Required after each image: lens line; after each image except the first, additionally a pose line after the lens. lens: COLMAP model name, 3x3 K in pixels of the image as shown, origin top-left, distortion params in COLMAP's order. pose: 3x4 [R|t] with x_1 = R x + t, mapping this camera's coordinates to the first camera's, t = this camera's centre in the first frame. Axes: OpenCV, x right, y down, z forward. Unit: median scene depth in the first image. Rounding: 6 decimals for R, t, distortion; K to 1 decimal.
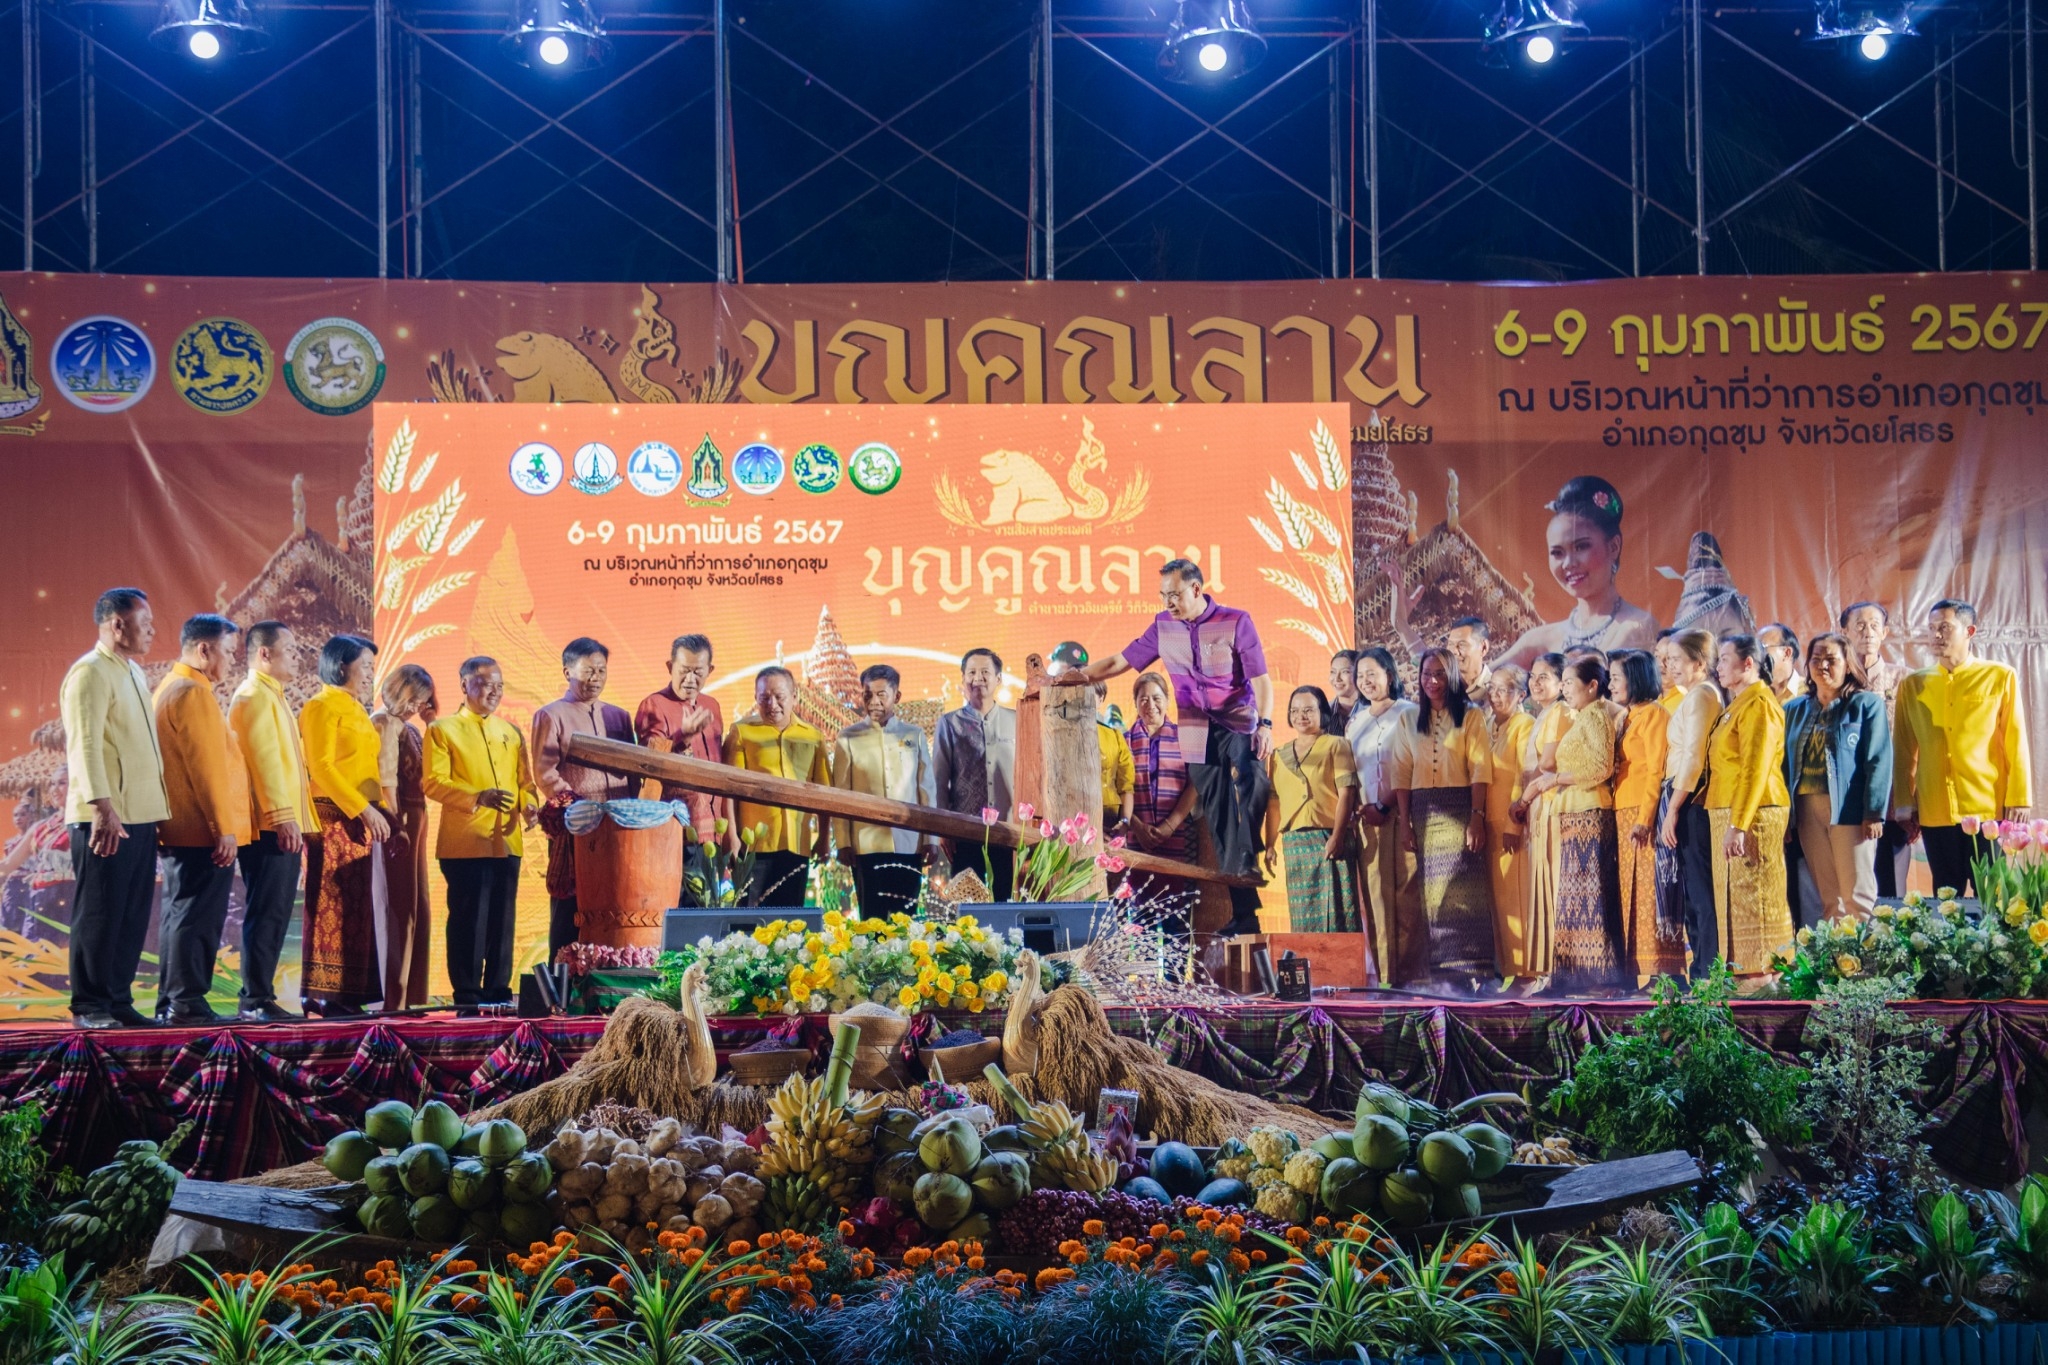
lens RADIAL K [[3058.8, 0, 1024.0], [0, 3058.8, 682.5], [0, 0, 1]] dist [0.212772, -0.128028]
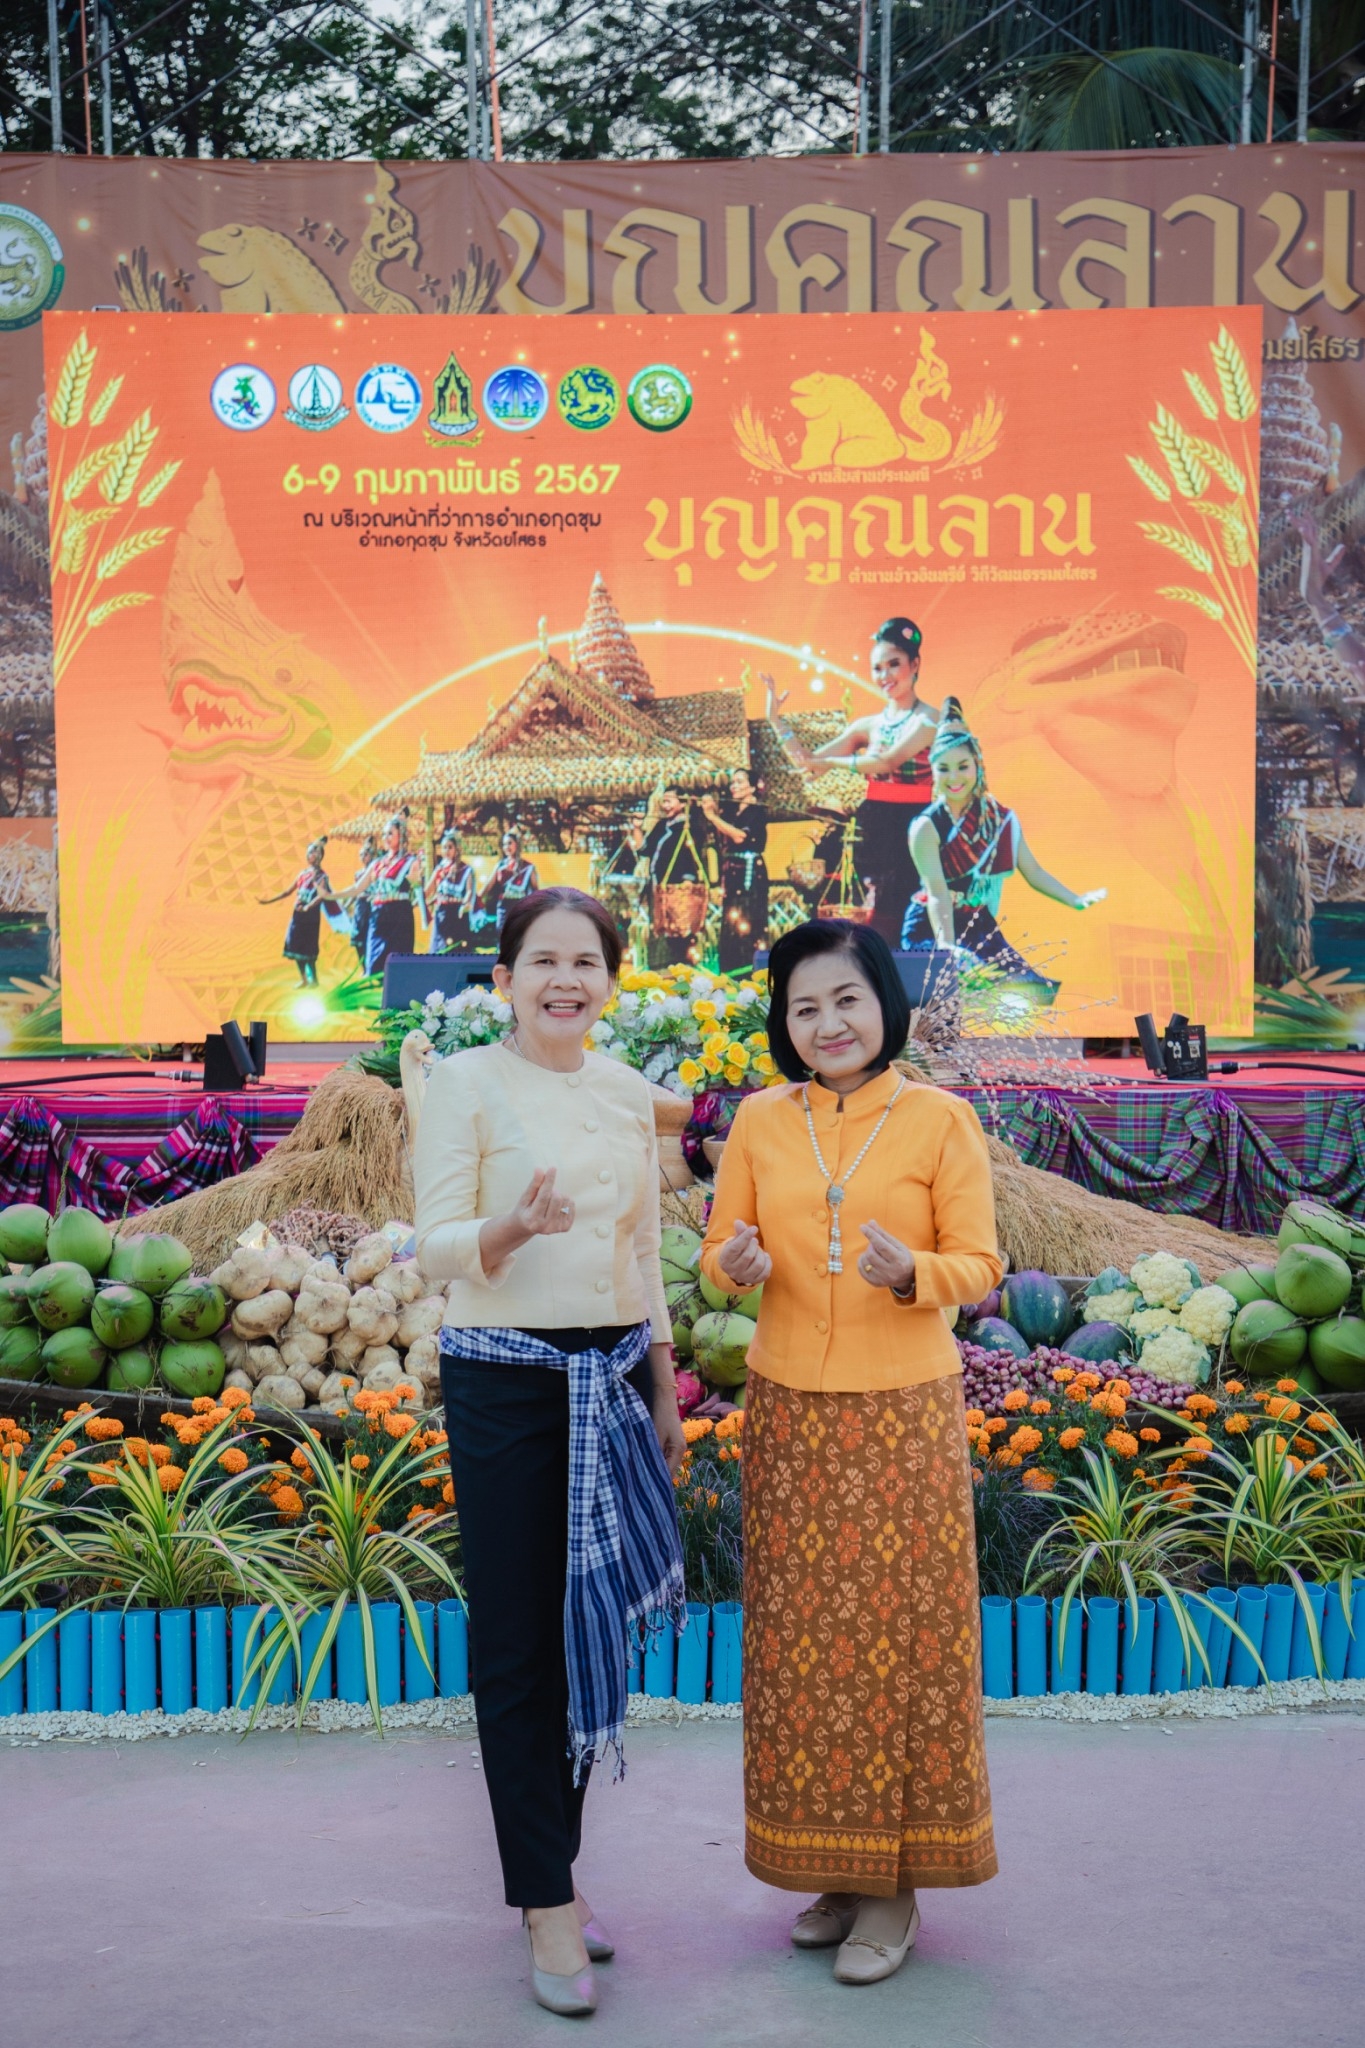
lens RADIAL K [[3114.9, 0, 628.5], [0, 3114.9, 1085.9], [0, 0, 1]] dist [0.225127, 0.050040]
pose [[0.997865, 0.012443, -0.064120, -0.001743], [-0.003988, 0.991463, 0.130329, 0.001508], [0.065194, -0.129795, 0.989395, 0.159323]]
